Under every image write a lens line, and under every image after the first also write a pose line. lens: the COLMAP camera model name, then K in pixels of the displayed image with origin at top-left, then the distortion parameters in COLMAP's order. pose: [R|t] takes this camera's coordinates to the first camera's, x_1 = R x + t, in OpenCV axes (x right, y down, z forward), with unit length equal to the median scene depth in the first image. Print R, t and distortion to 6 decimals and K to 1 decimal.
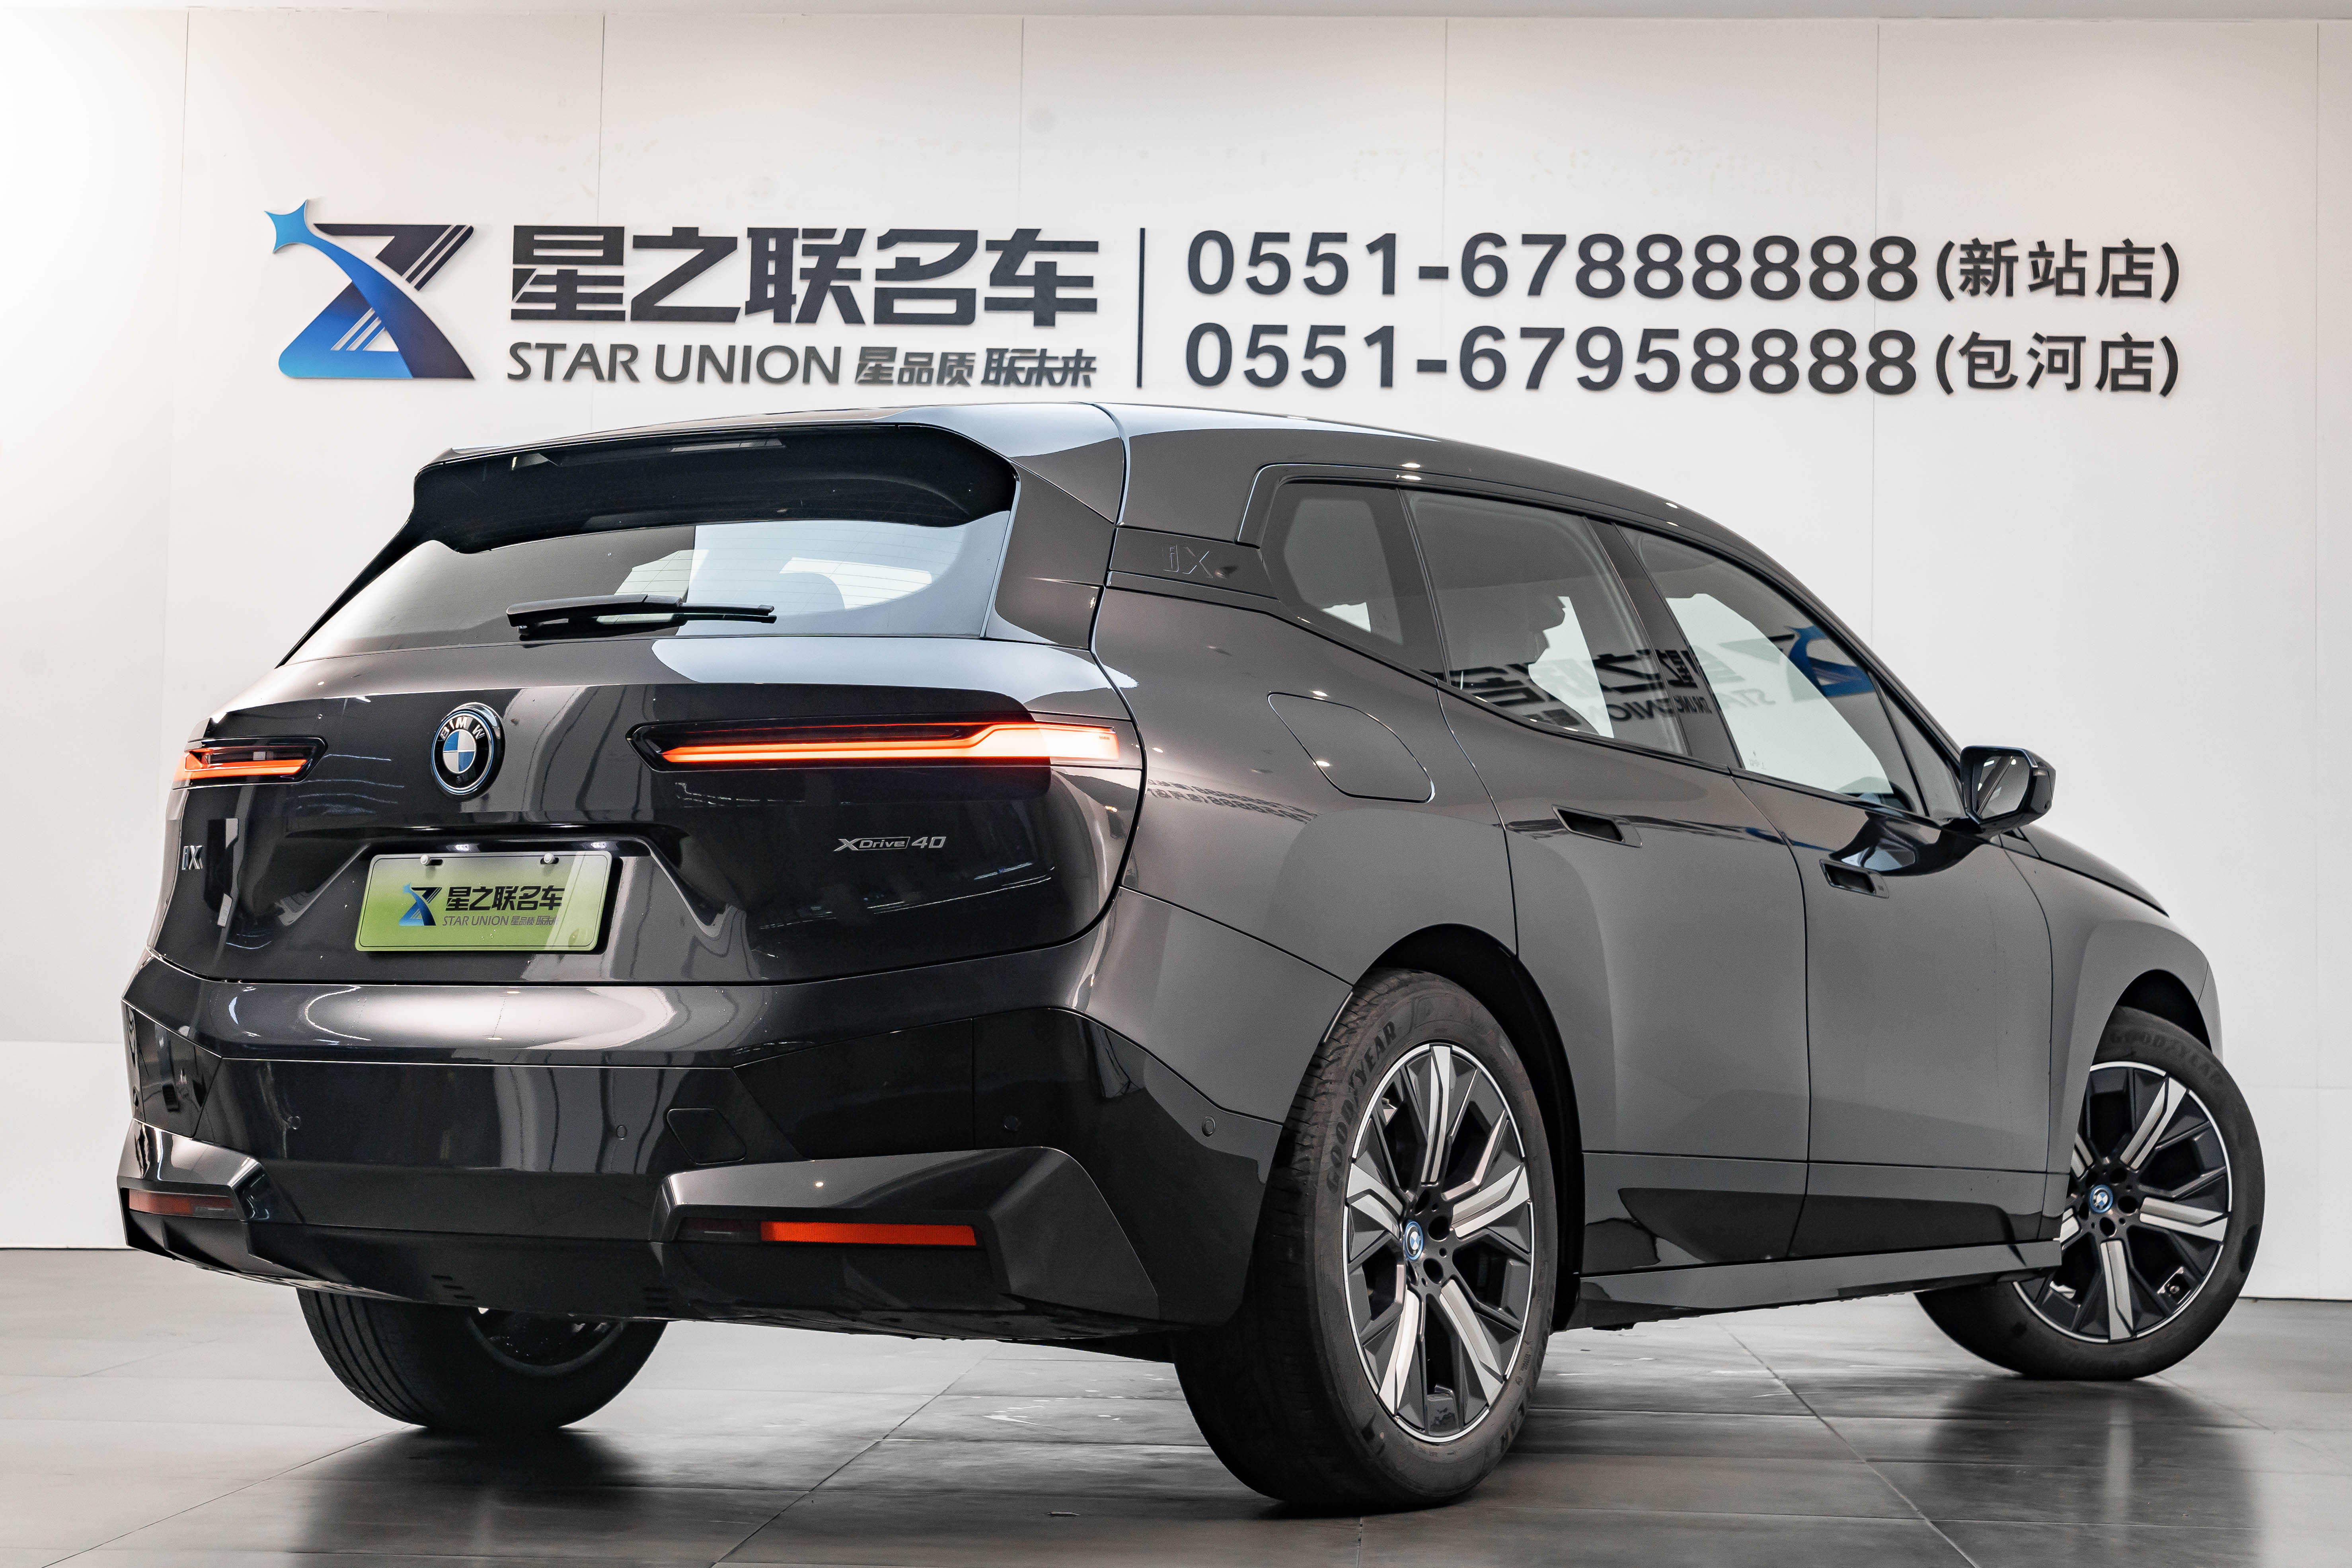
lens RADIAL K [[4151.8, 0, 1187.7], [0, 4151.8, 778.2], [0, 0, 1]] dist [0.045722, 0.000000]
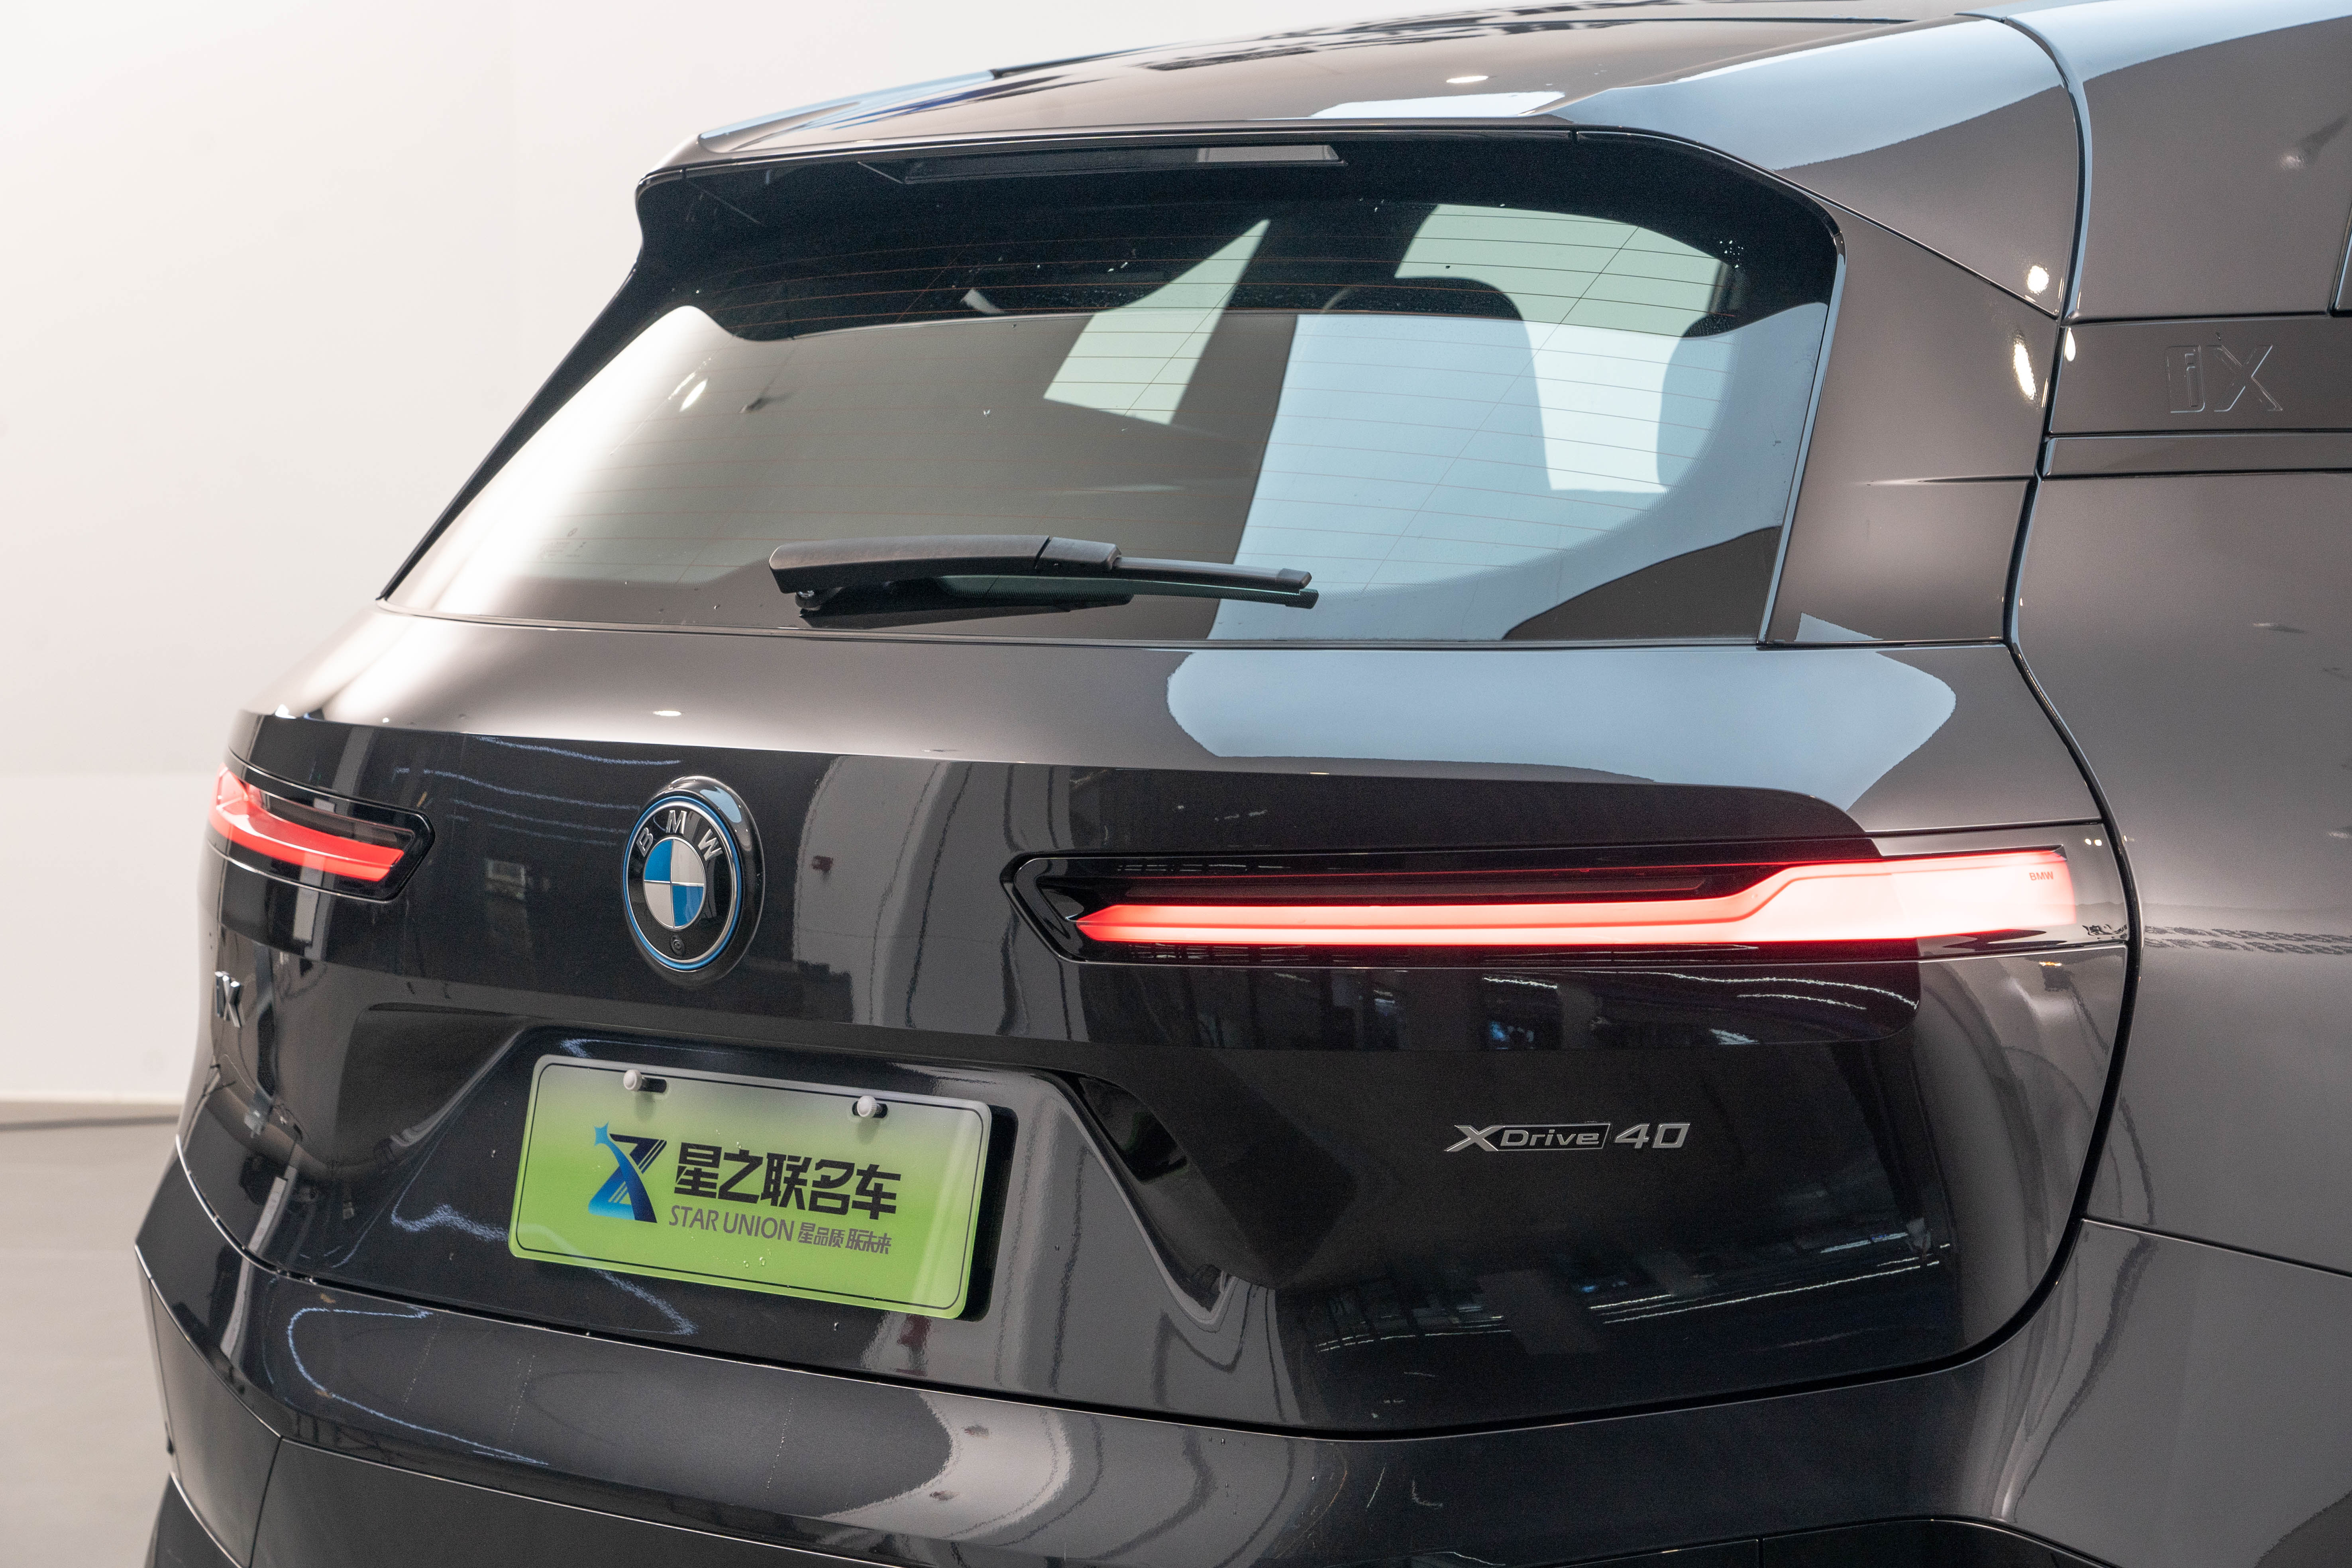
lens RADIAL K [[5932.1, 0, 1181.1], [0, 5932.1, 787.9], [0, 0, 1]] dist [0.133499, 0.000000]
pose [[0.984041, -0.019304, -0.176894, 0.001993], [0.043119, 0.990339, 0.131792, -0.098364], [0.172641, -0.137316, 0.975366, 0.329331]]
